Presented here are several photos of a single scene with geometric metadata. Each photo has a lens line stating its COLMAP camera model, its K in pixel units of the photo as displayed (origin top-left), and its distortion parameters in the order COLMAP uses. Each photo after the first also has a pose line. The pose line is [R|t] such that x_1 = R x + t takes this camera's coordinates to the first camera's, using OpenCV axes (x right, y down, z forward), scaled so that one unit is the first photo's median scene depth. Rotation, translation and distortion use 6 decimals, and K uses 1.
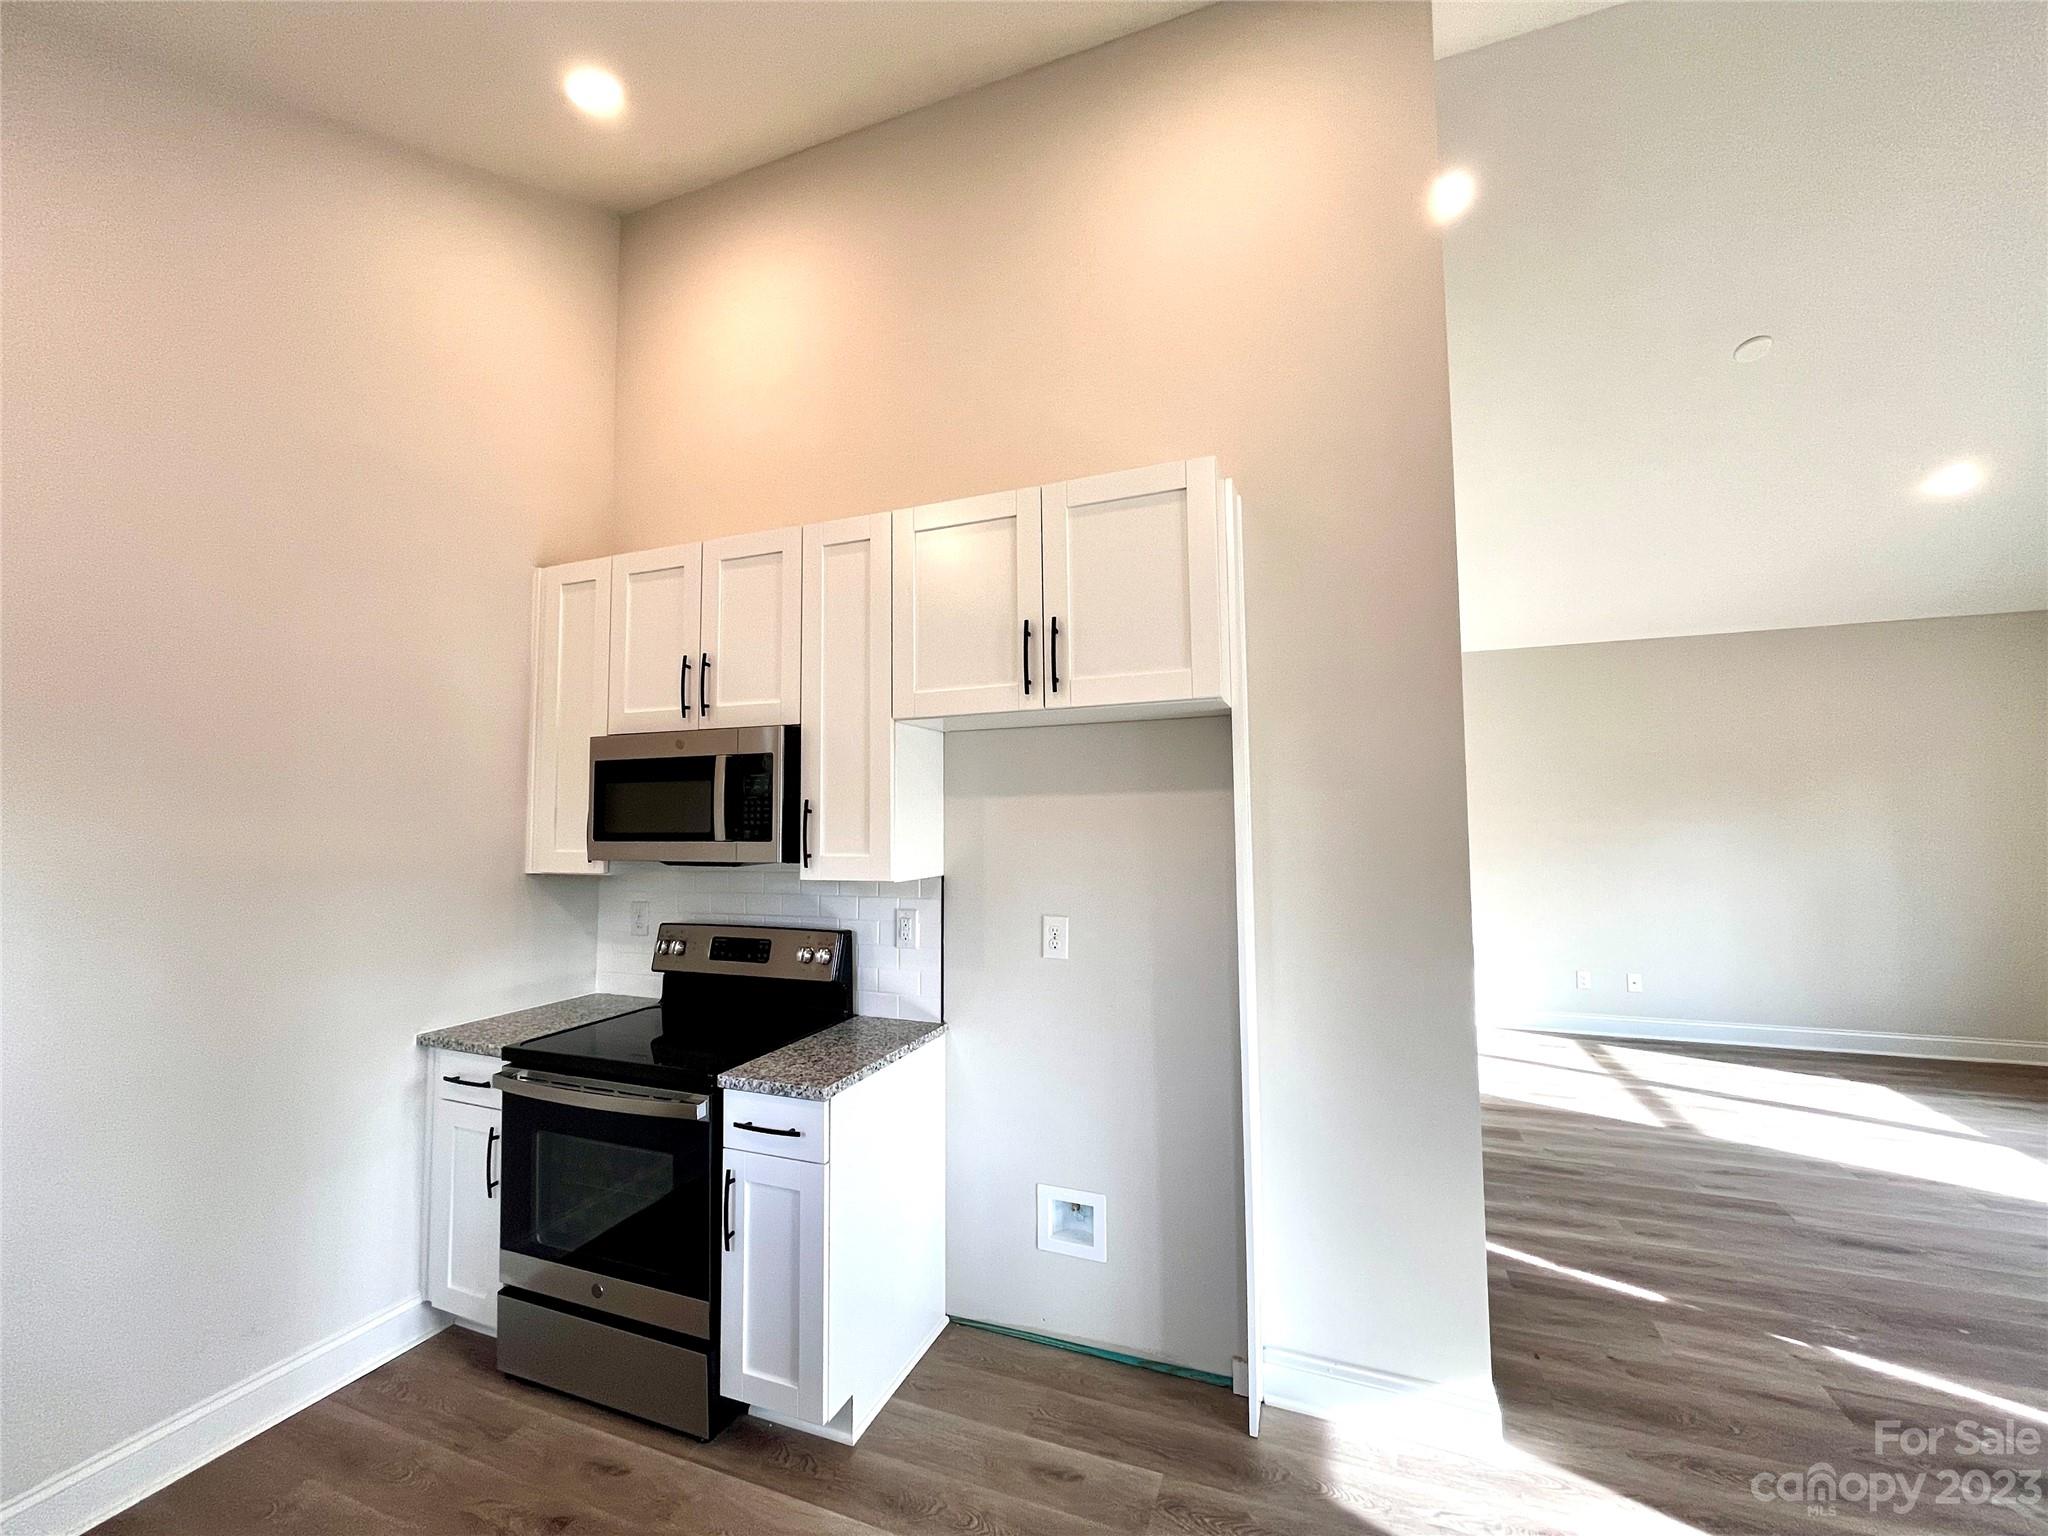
lens RADIAL K [[824.6, 0, 1031.4], [0, 824.6, 765.5], [0, 0, 1]] dist [-0.002123, -0.000472]
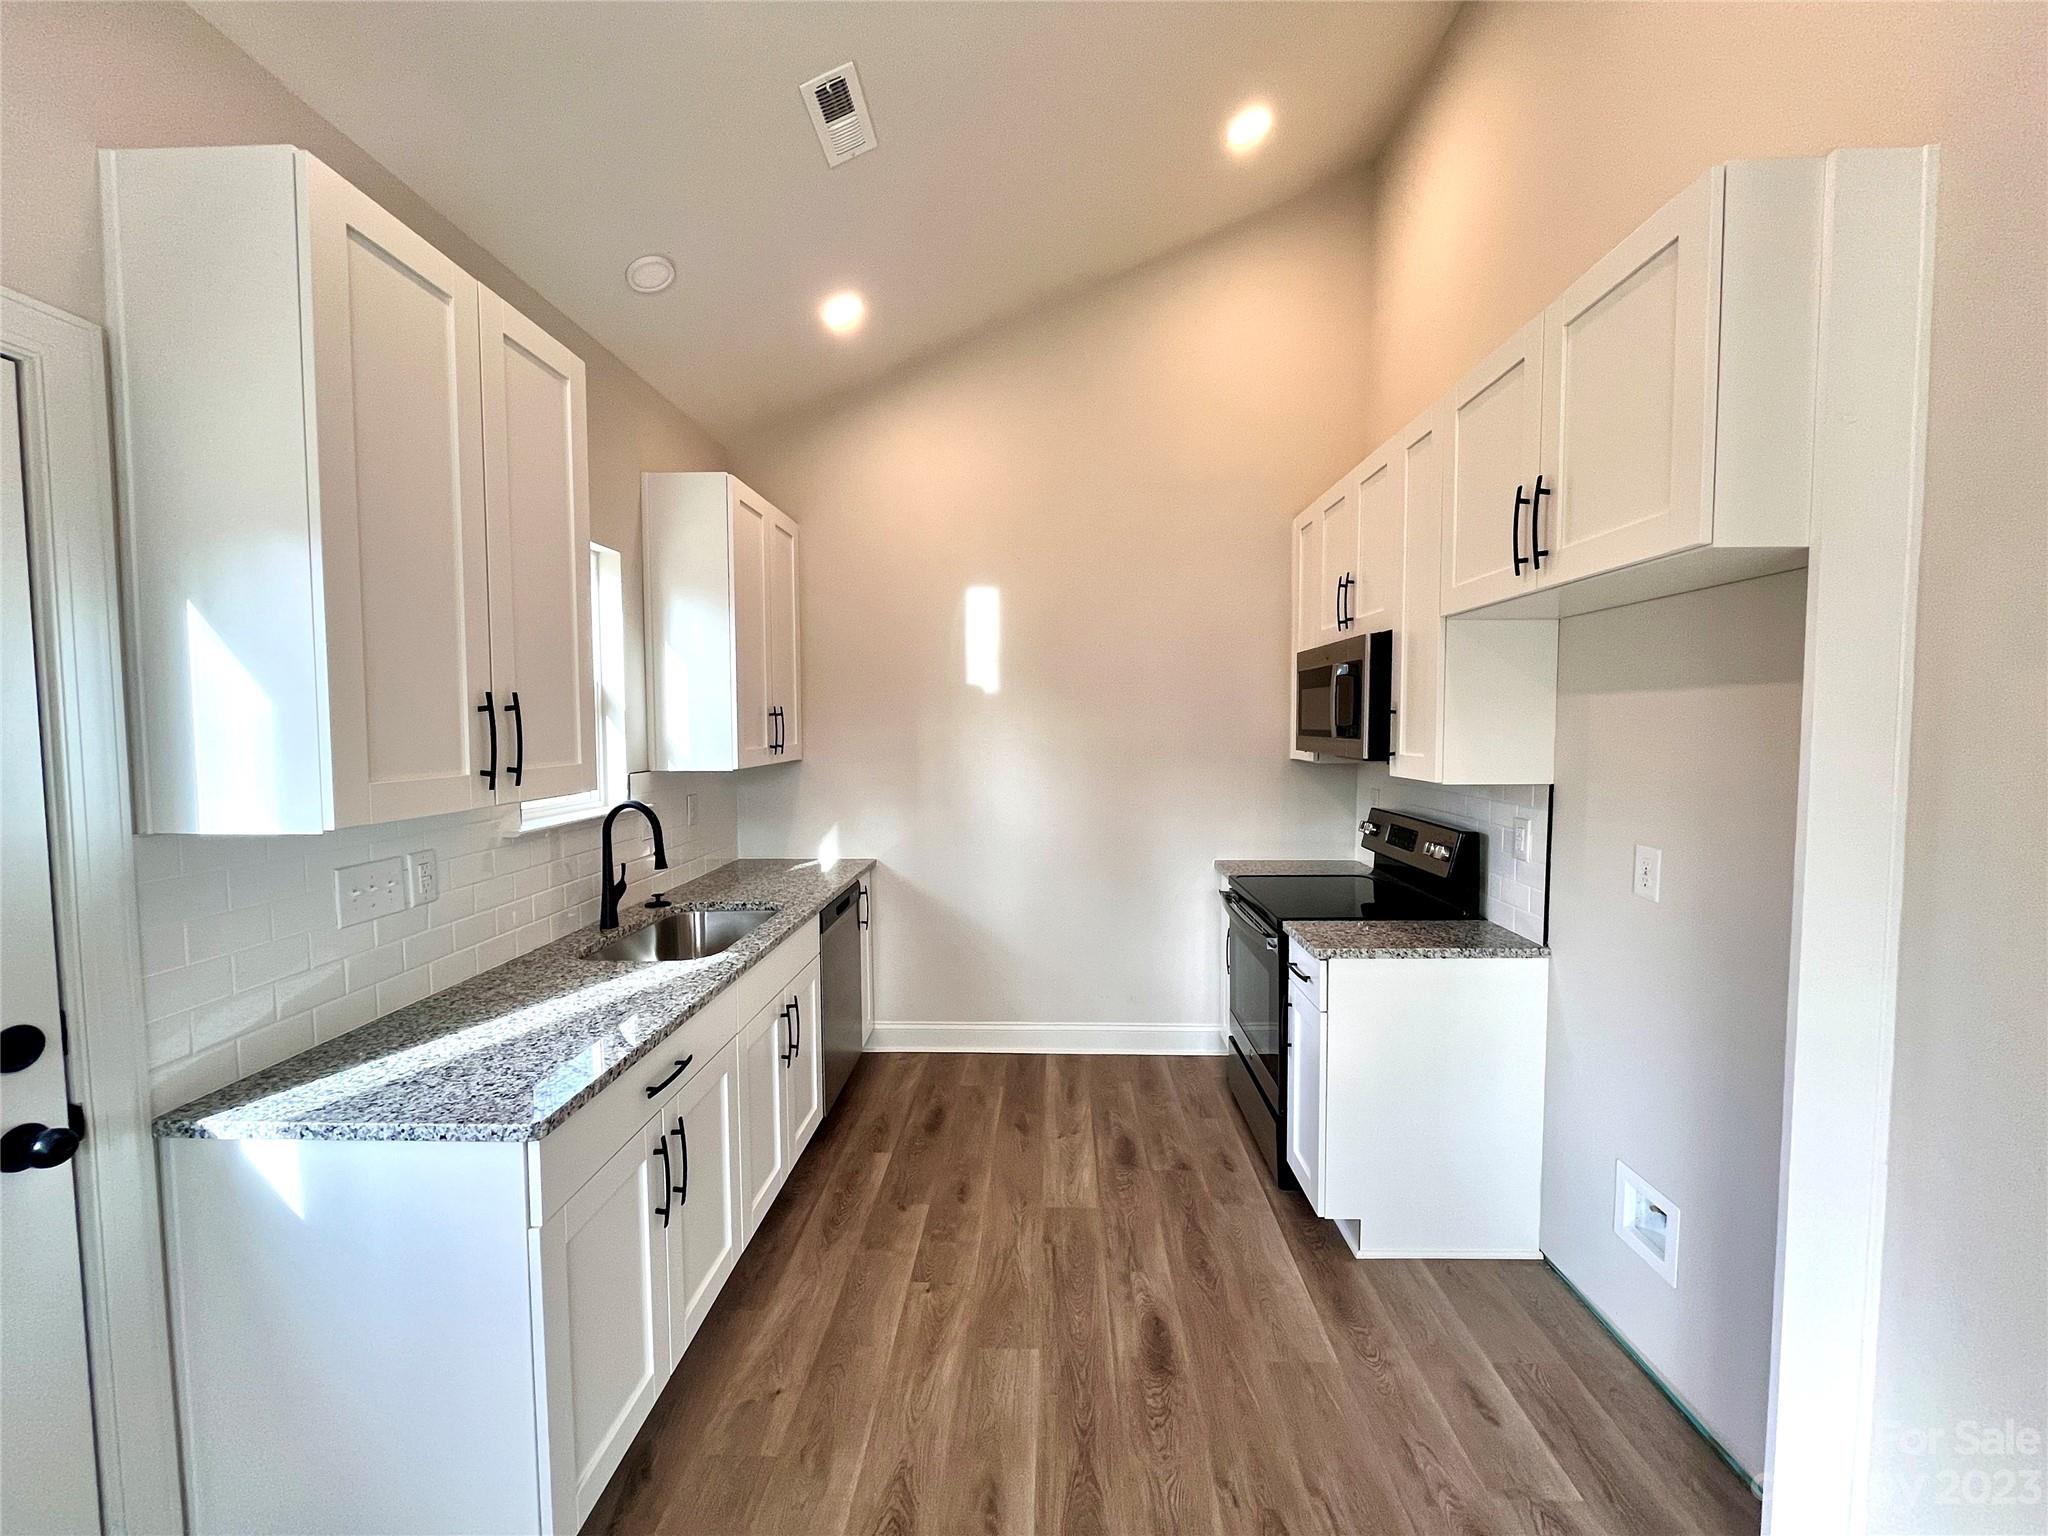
lens RADIAL K [[824.6, 0, 1031.4], [0, 824.6, 765.5], [0, 0, 1]] dist [-0.002123, -0.000472]
pose [[0.335894, 0.060079, -0.939982, 0.553629], [0.059621, 0.994606, 0.084876, 0.005930], [0.940011, -0.084552, 0.330501, 0.197094]]
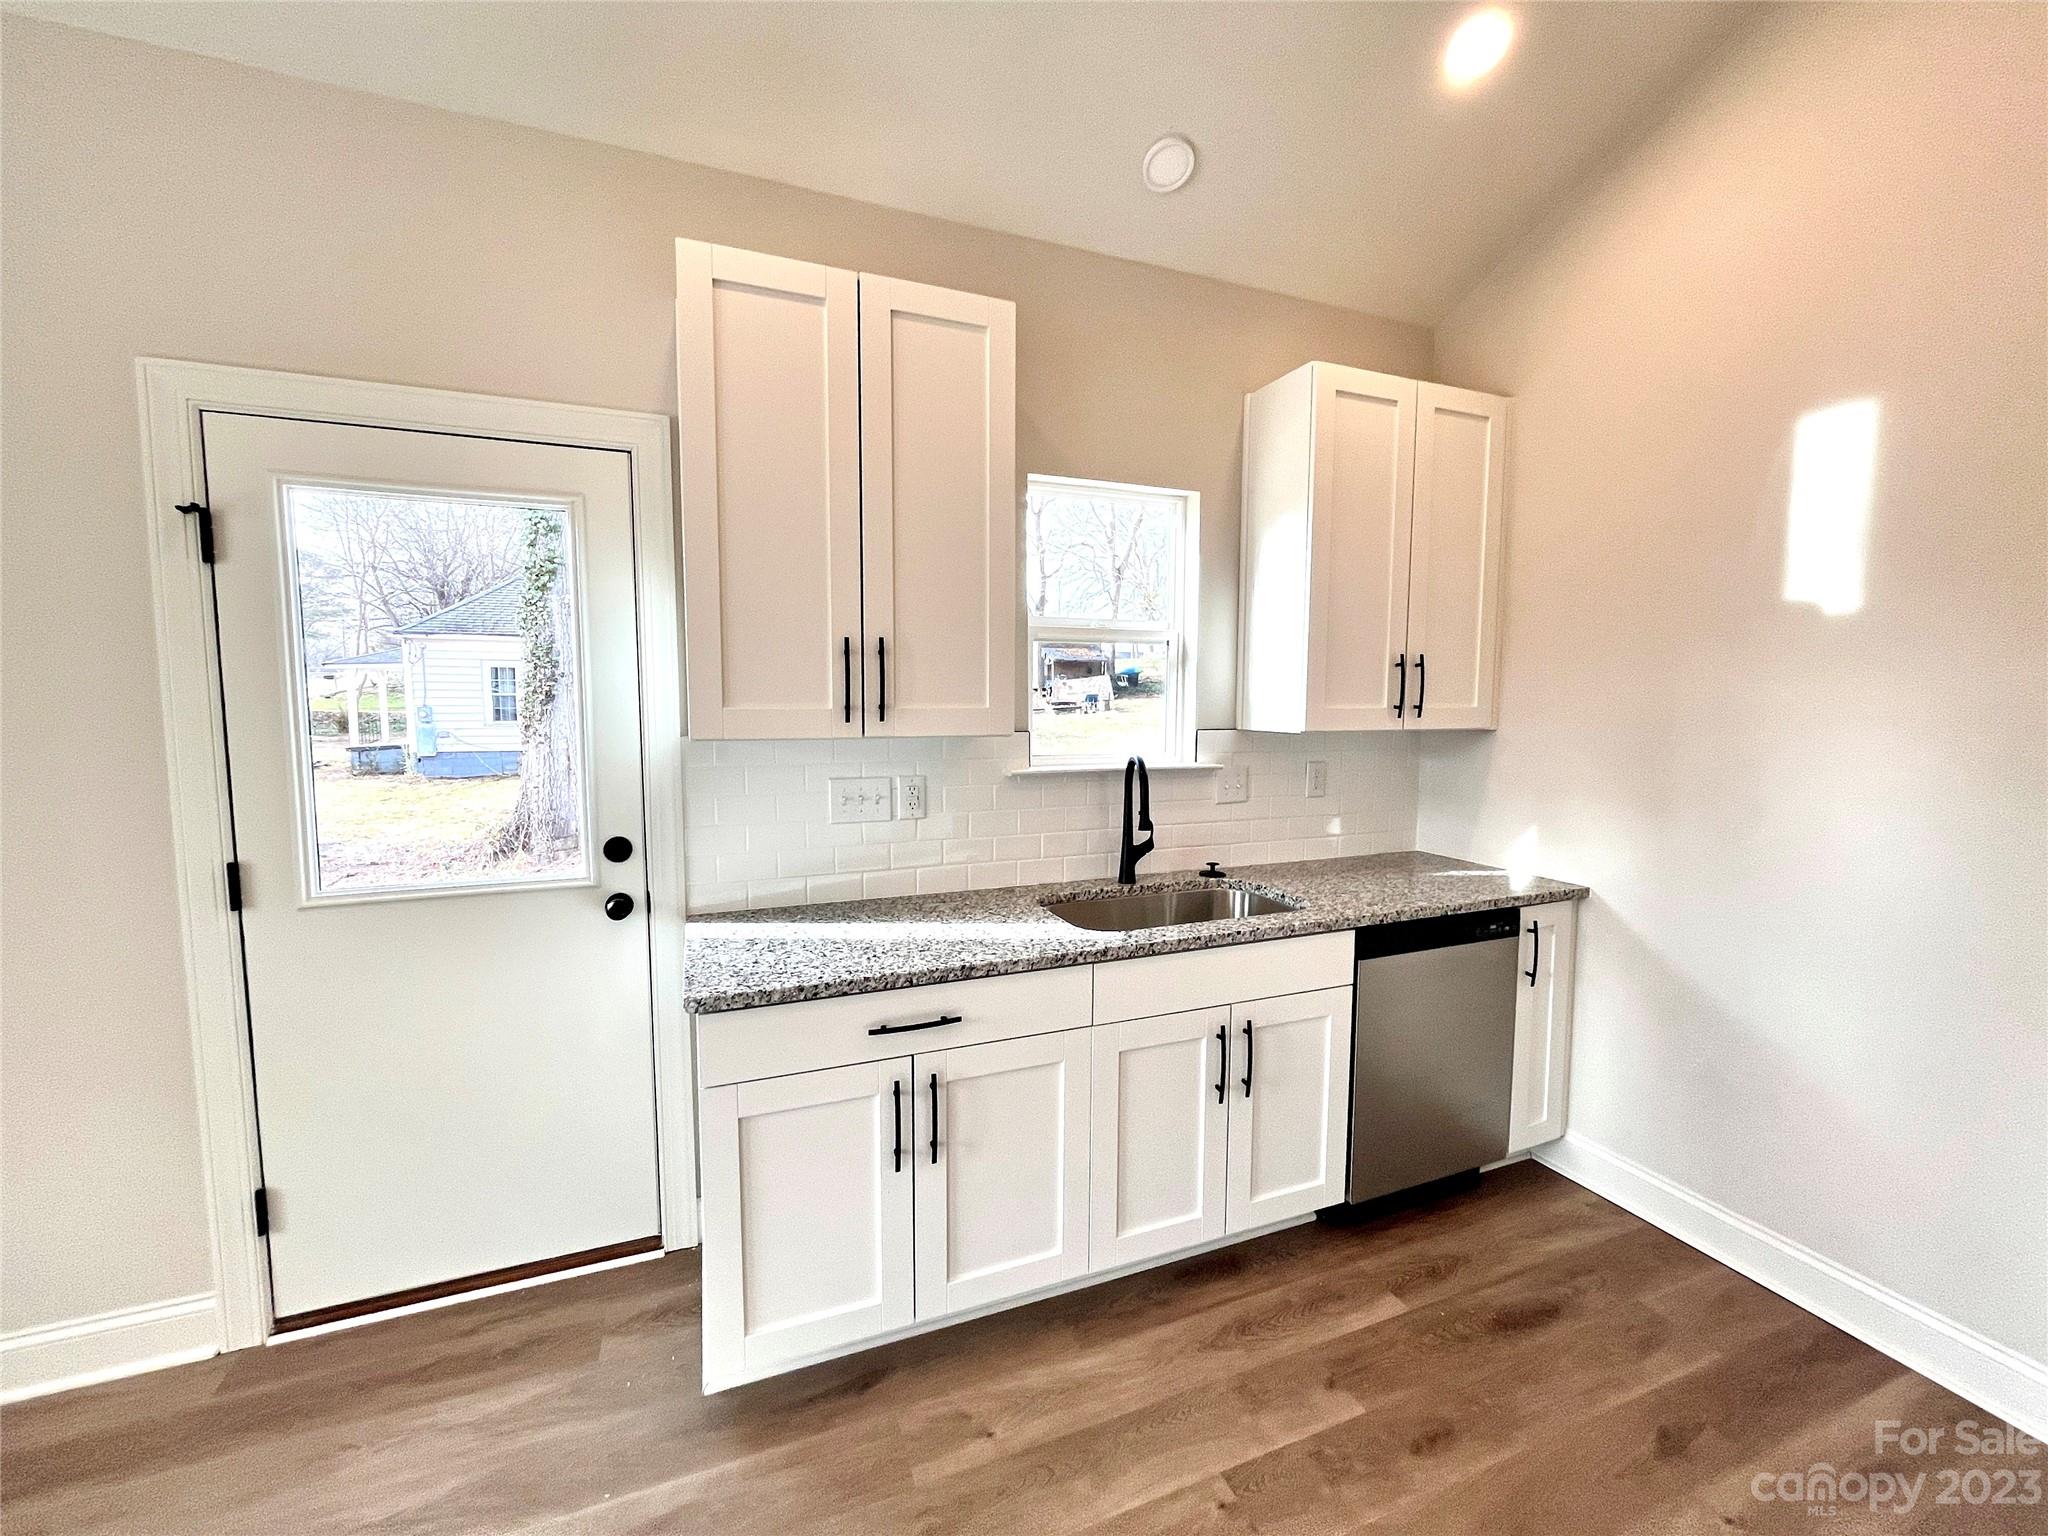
lens RADIAL K [[824.6, 0, 1031.4], [0, 824.6, 765.5], [0, 0, 1]] dist [-0.002123, -0.000472]
pose [[-0.731338, 0.063752, -0.679029, 0.184739], [0.046271, 0.997966, 0.043861, 0.069730], [0.680444, 0.000658, -0.732800, 0.684812]]
